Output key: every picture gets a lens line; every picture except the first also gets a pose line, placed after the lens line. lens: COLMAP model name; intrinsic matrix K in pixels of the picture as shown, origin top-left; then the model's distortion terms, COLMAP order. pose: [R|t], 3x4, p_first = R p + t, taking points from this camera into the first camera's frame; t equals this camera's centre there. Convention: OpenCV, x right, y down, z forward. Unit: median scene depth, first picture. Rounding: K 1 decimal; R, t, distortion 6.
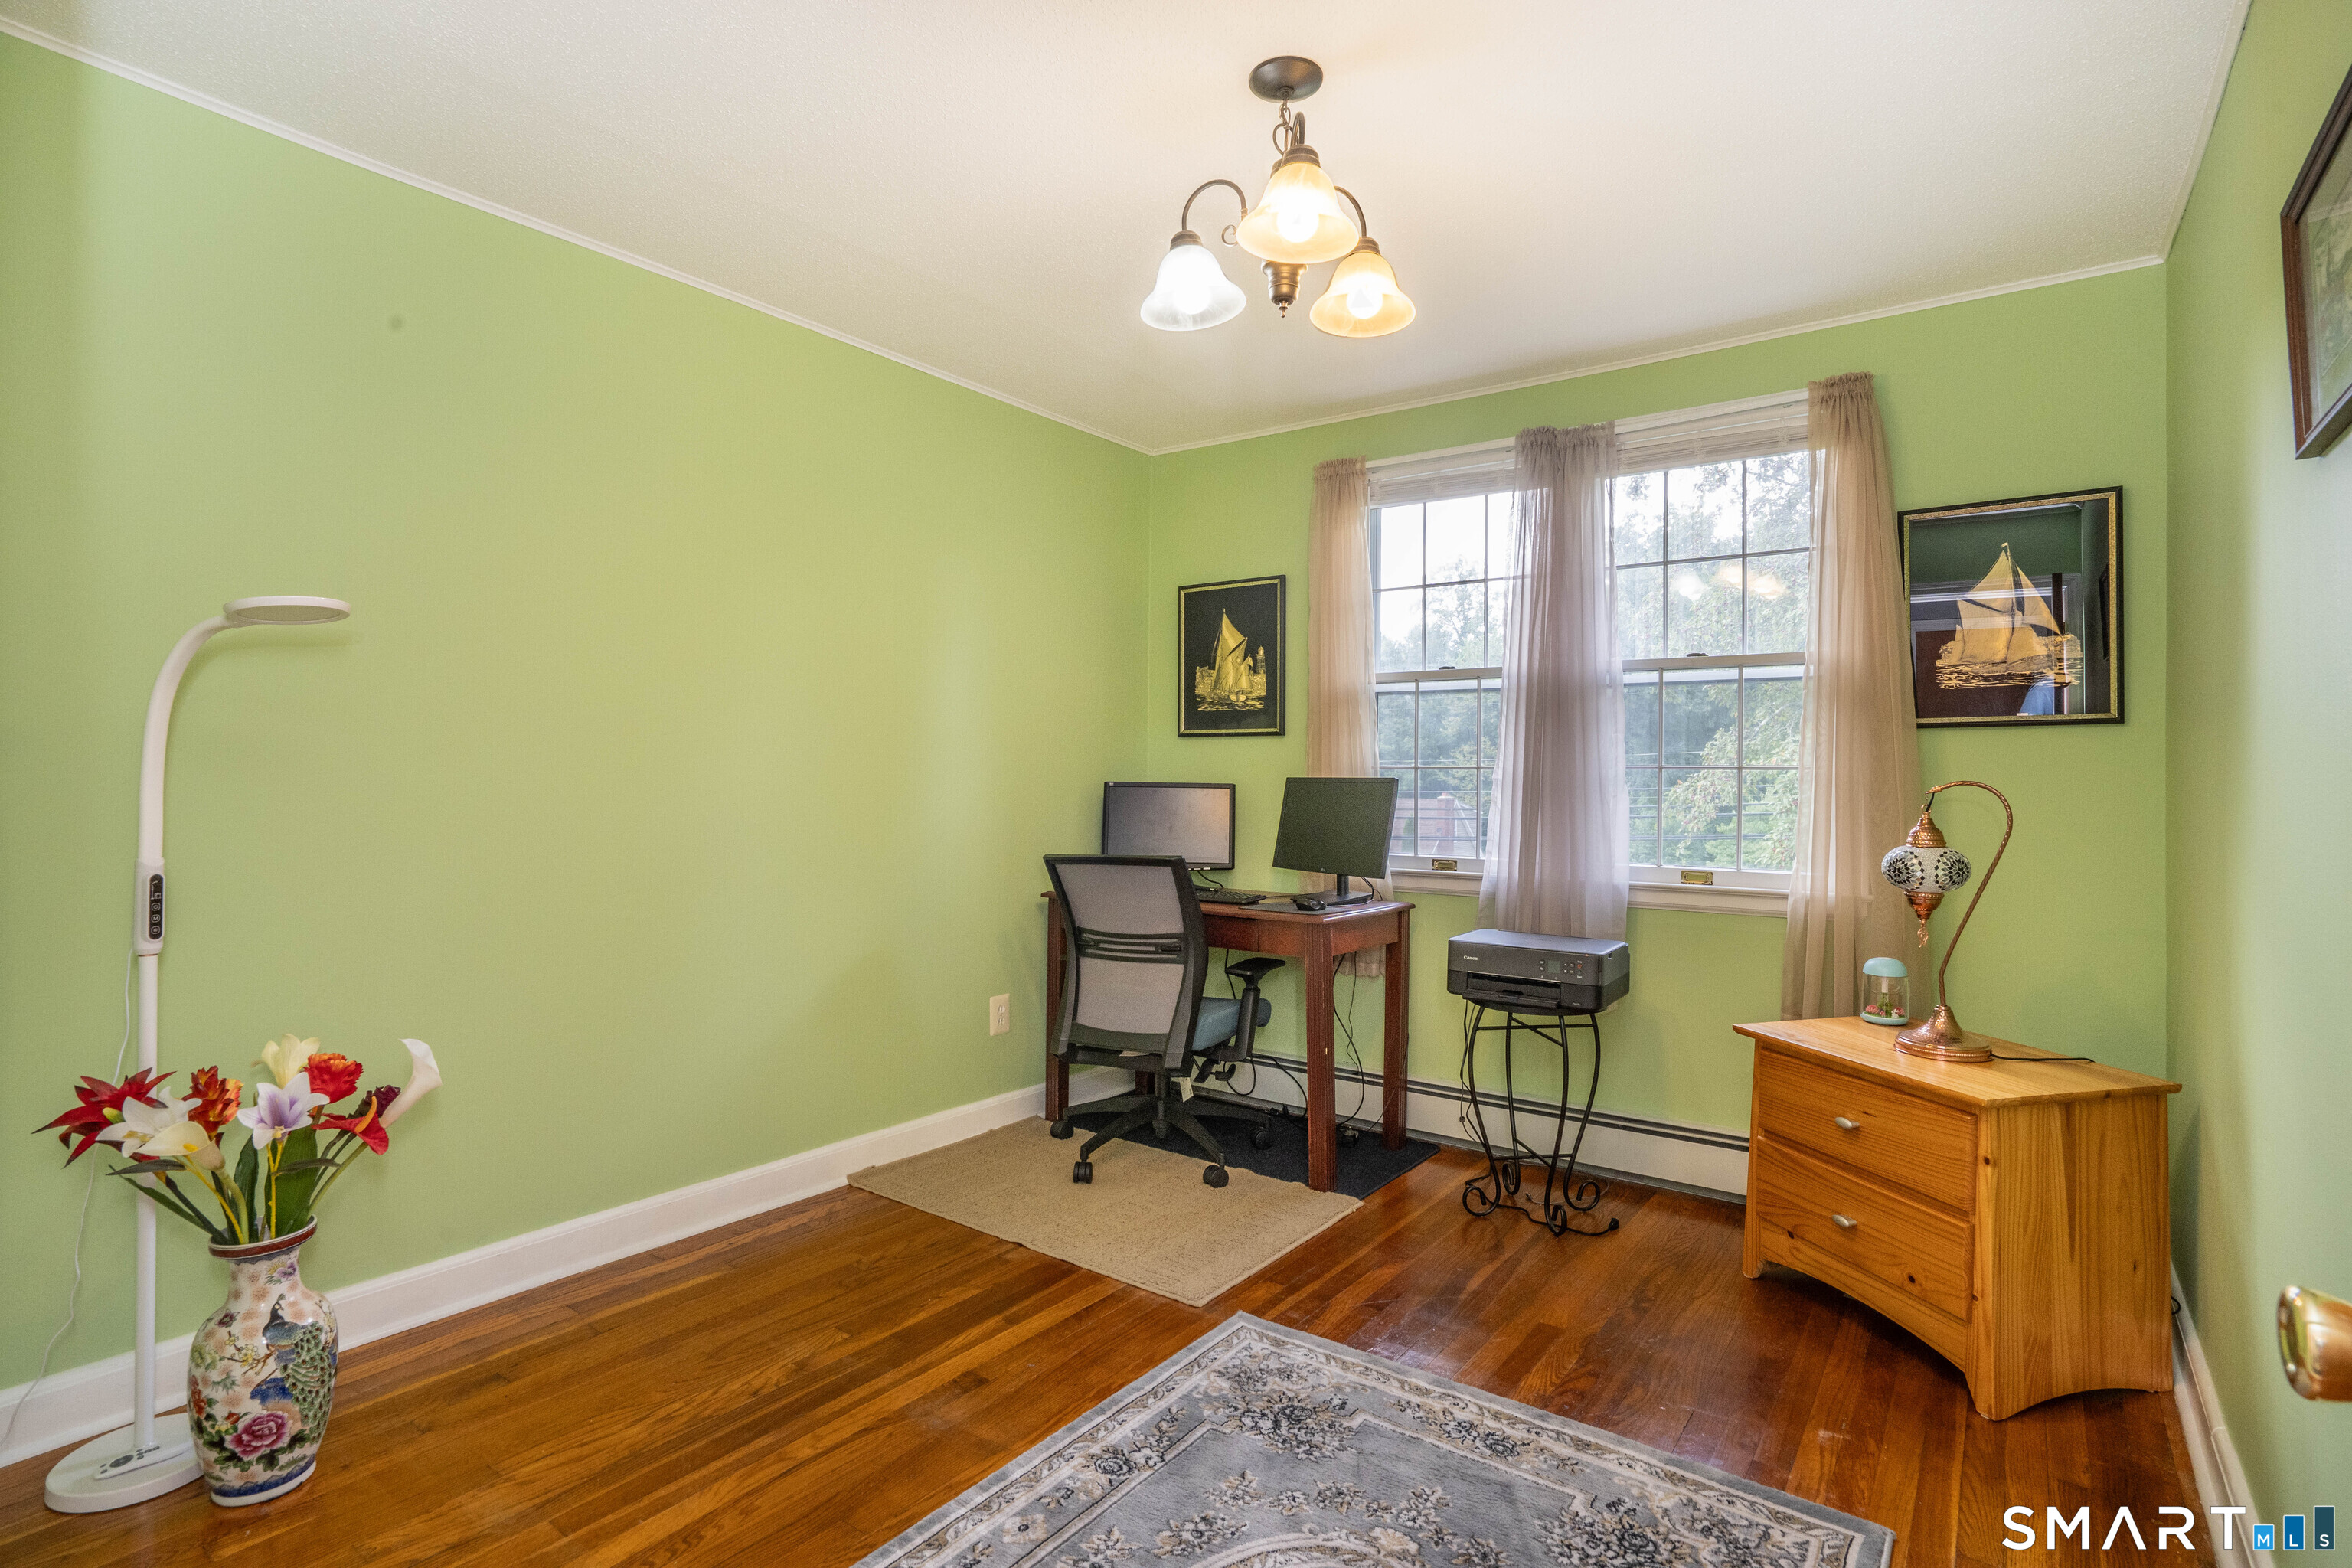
lens RADIAL K [[1204.2, 0, 1174.9], [0, 1204.2, 757.2], [0, 0, 1]] dist [-0.069648, 0.000213]
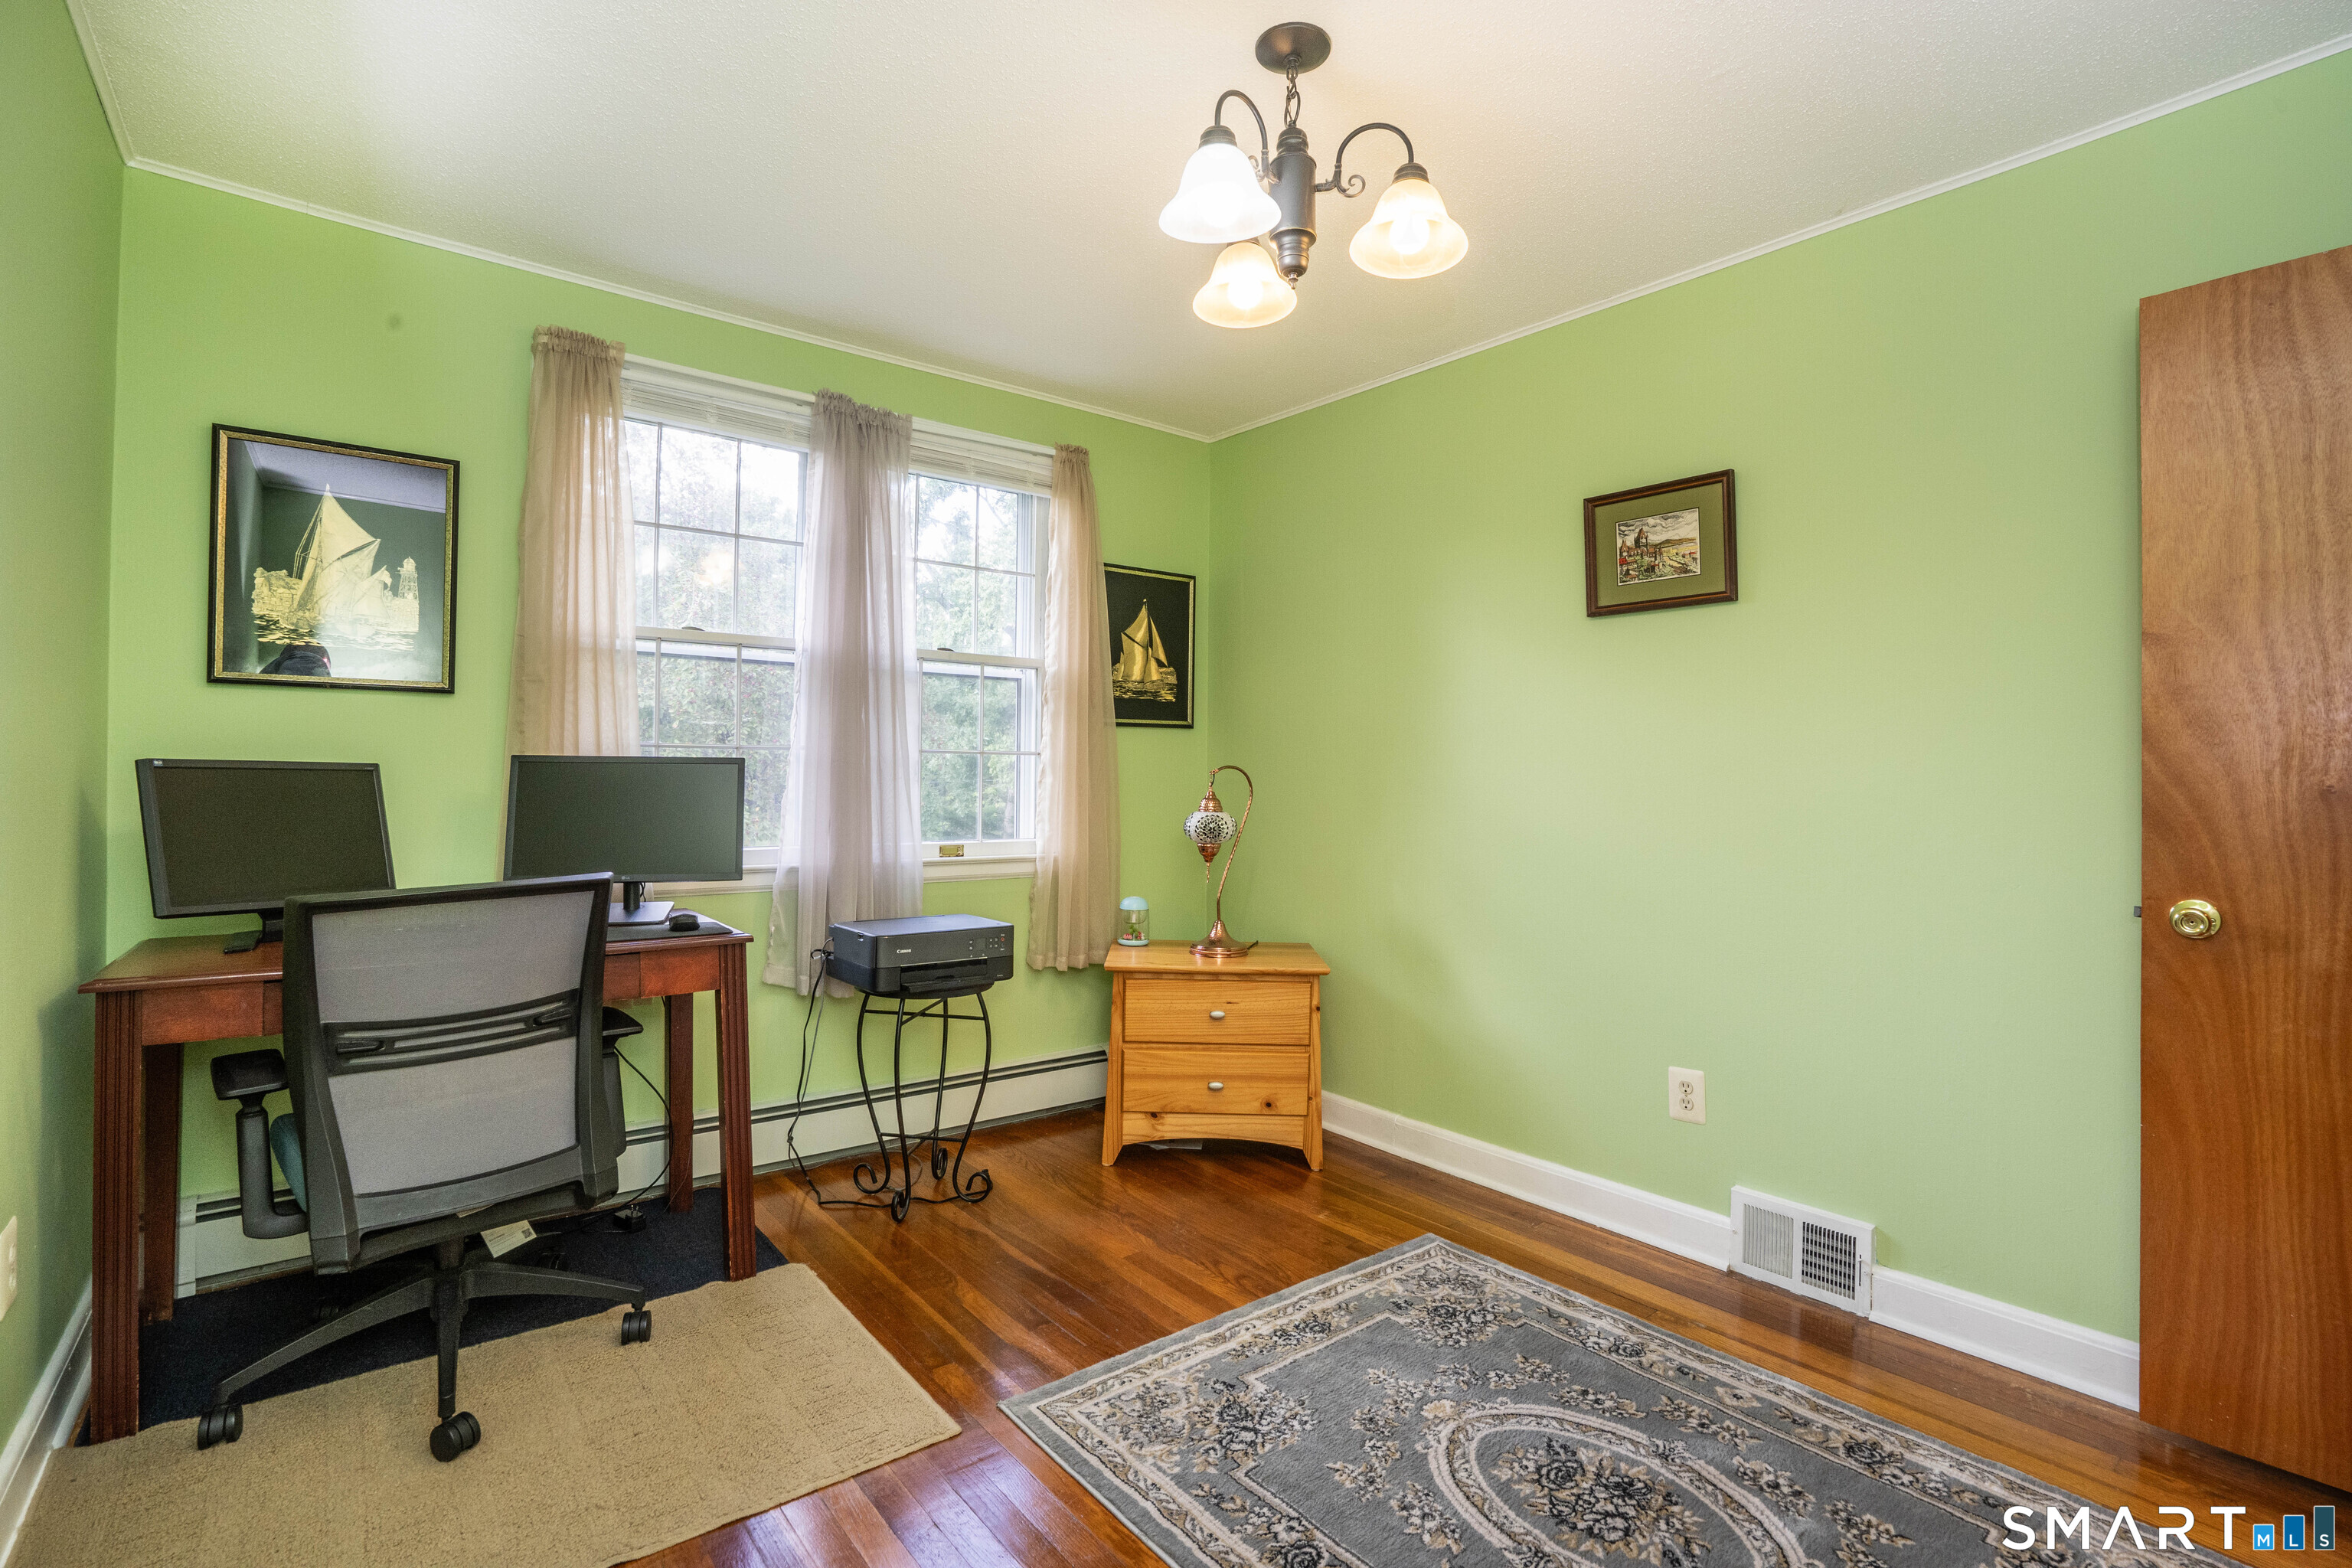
lens RADIAL K [[1082.3, 0, 1169.9], [0, 1082.3, 772.1], [0, 0, 1]] dist [-0.060644, 0.022756]
pose [[0.224327, -0.016303, 0.974378, -0.524803], [-0.035891, 0.999043, 0.024979, -0.004625], [-0.973853, -0.040575, 0.223527, 0.590494]]
